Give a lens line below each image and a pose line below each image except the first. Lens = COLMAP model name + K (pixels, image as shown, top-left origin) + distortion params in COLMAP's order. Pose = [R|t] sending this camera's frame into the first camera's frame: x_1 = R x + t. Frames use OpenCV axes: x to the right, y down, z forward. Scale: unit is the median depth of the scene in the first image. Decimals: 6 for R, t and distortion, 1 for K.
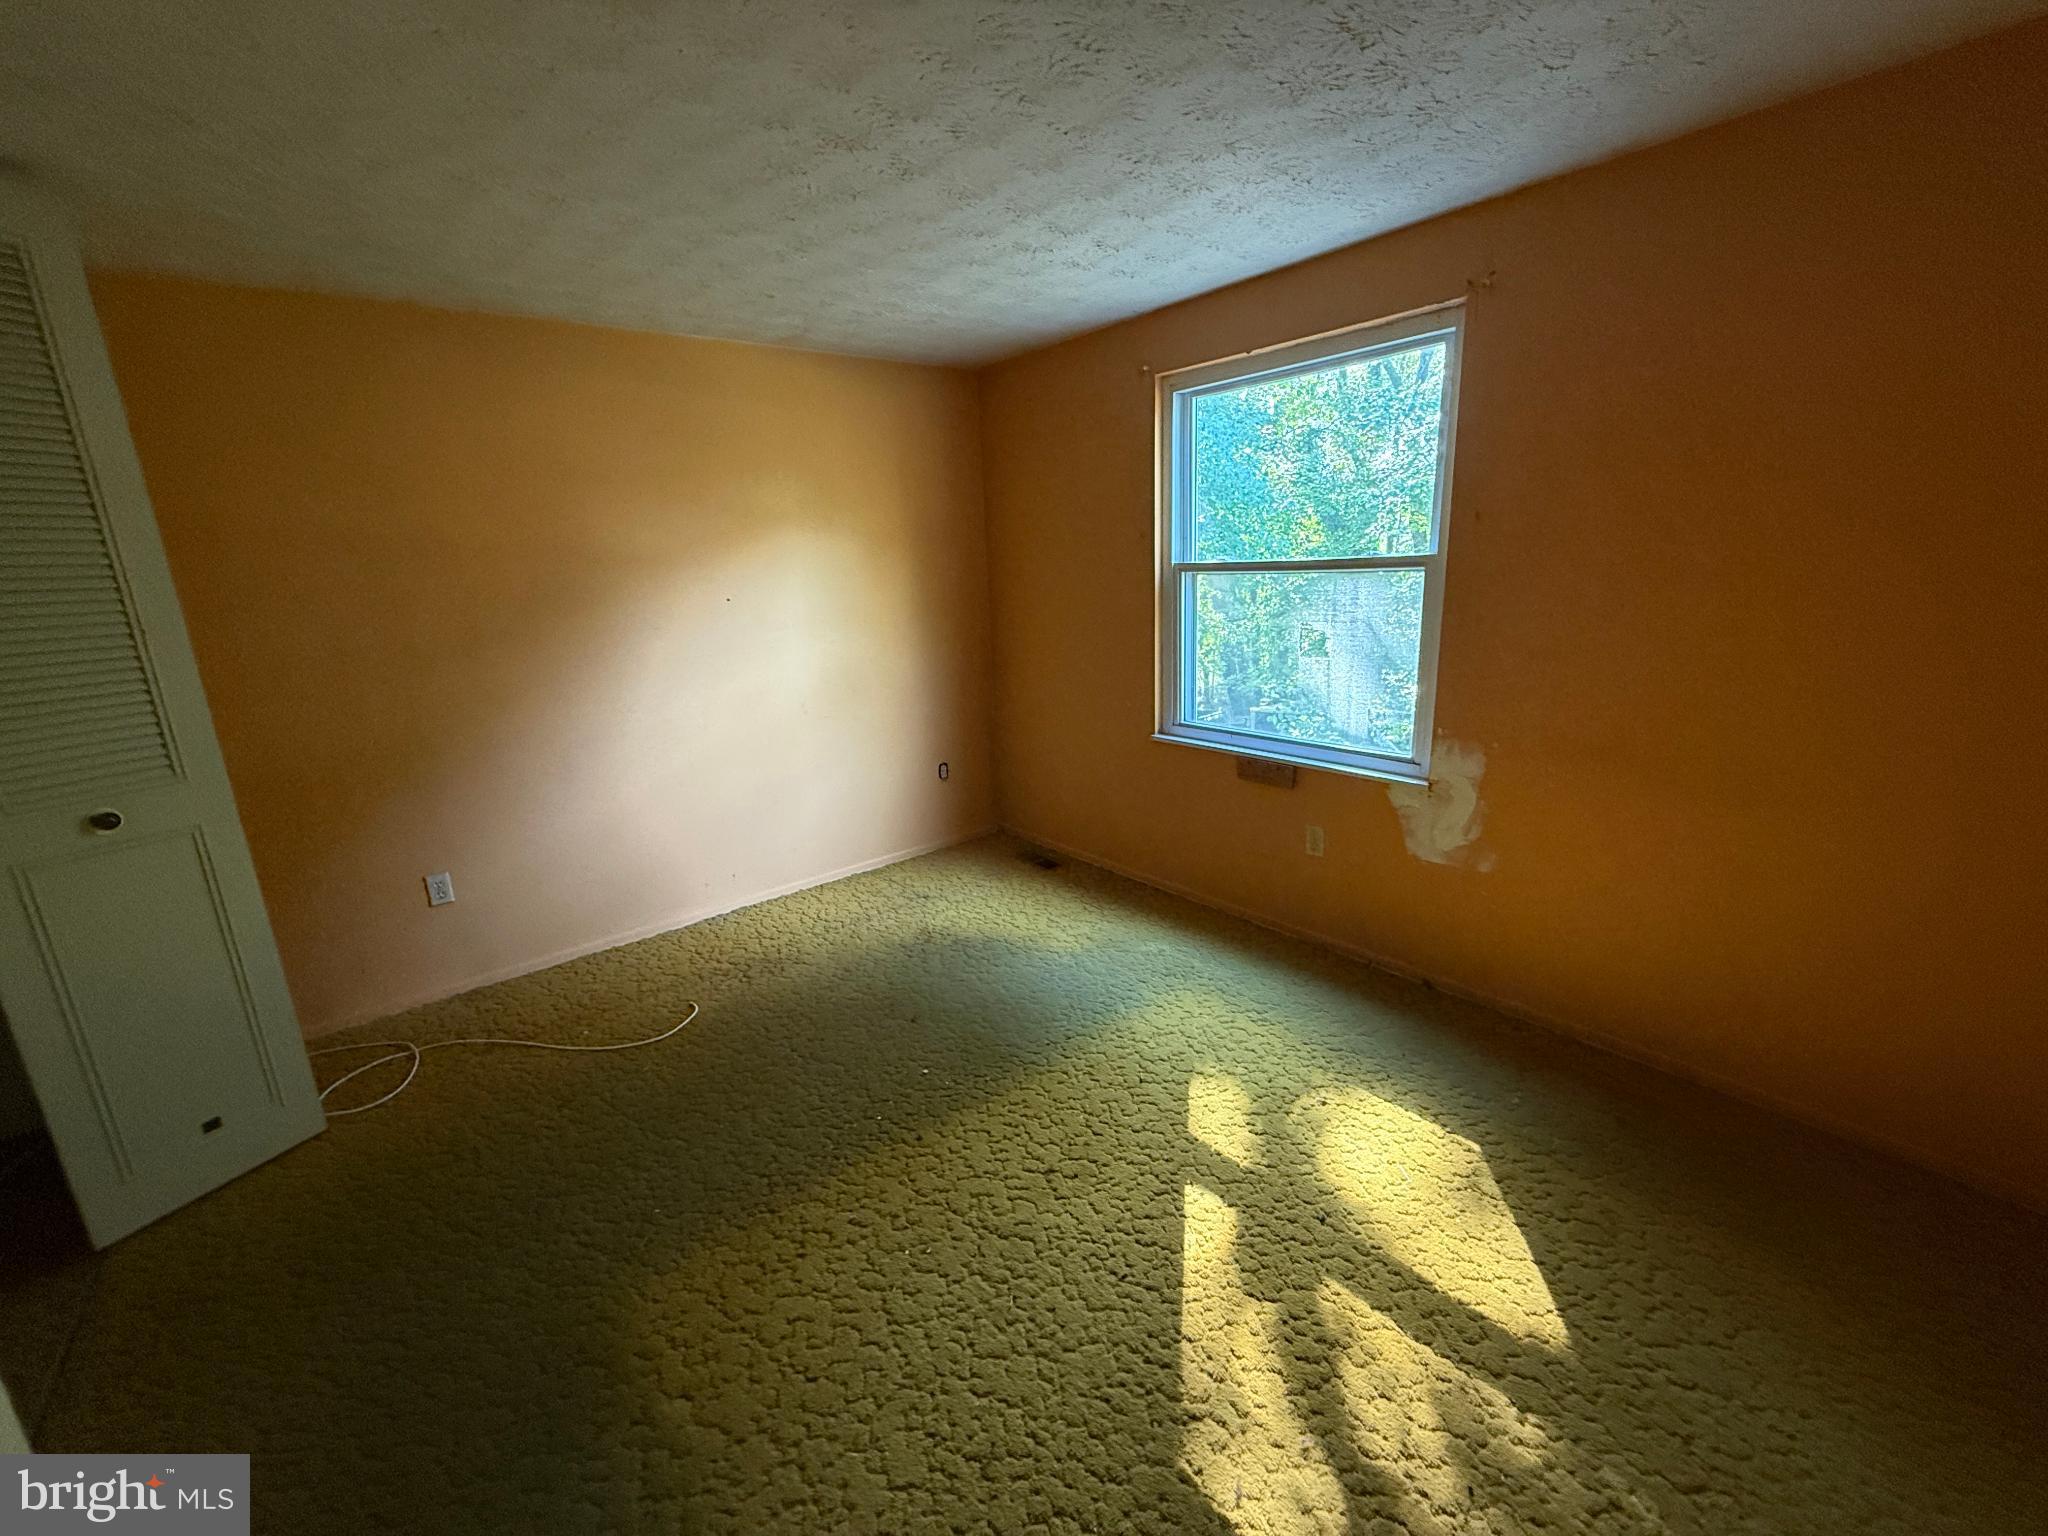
lens RADIAL K [[816.5, 0, 1024.0], [0, 816.5, 768.0], [0, 0, 1]] dist [-0.000516, 0.000054]
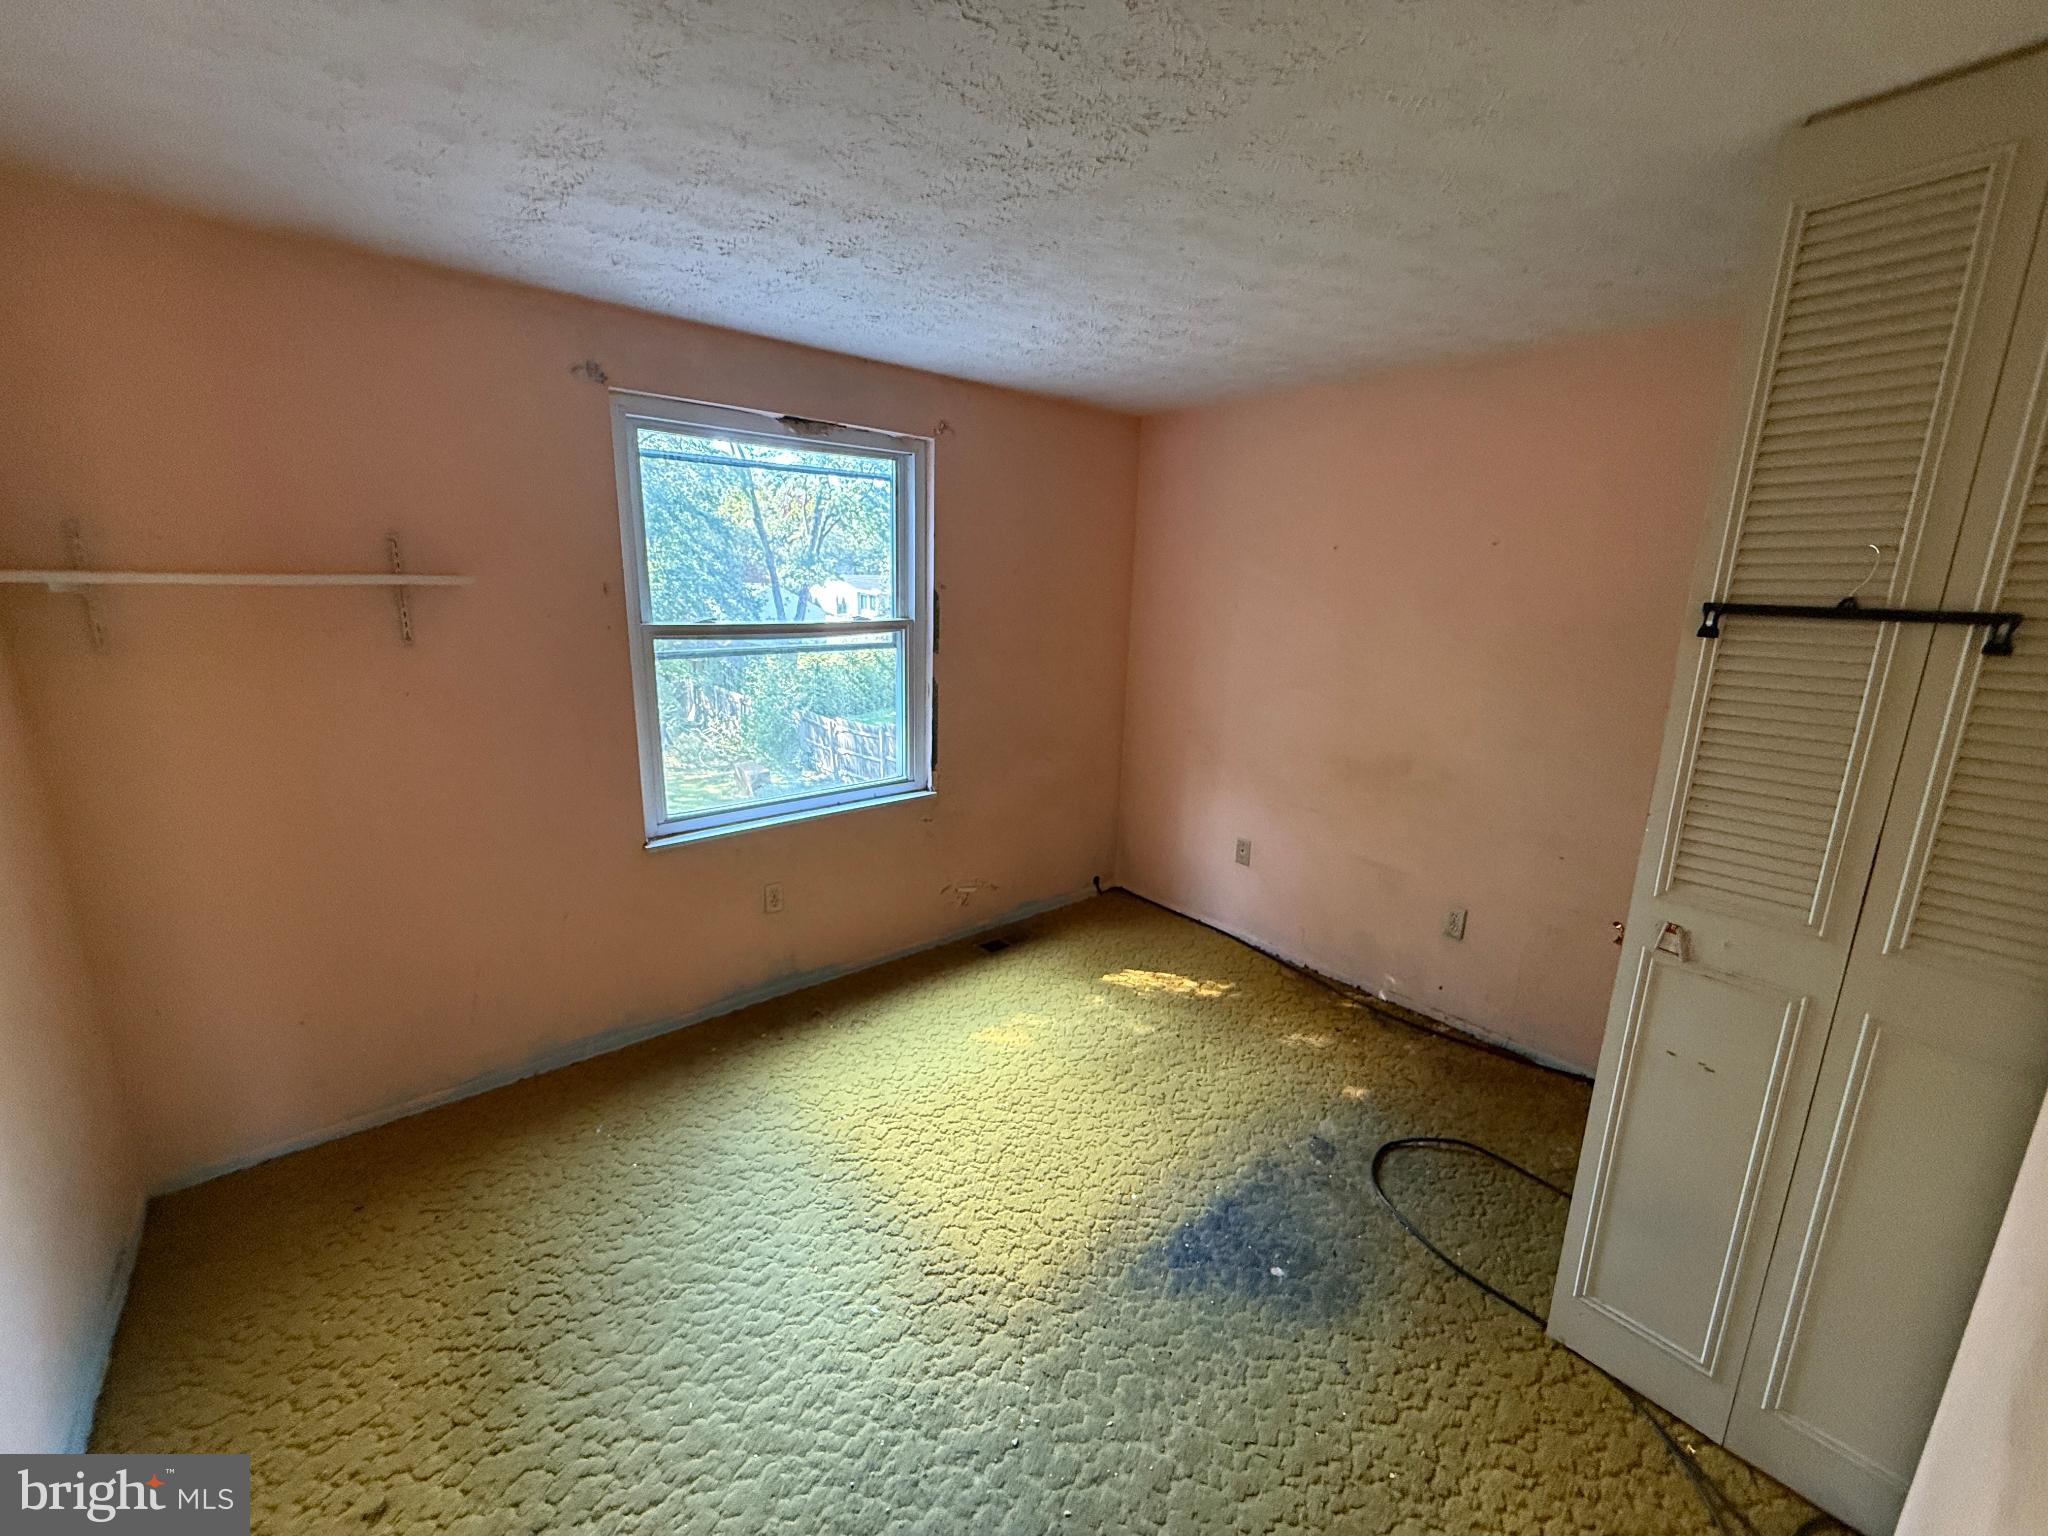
lens RADIAL K [[816.5, 0, 1024.0], [0, 816.5, 768.0], [0, 0, 1]] dist [-0.000516, 0.000054]
pose [[-0.000253, -0.171207, 0.985235, -0.583067], [0.242578, 0.955797, 0.166154, -0.149102], [-0.970132, 0.239039, 0.041290, 0.602178]]
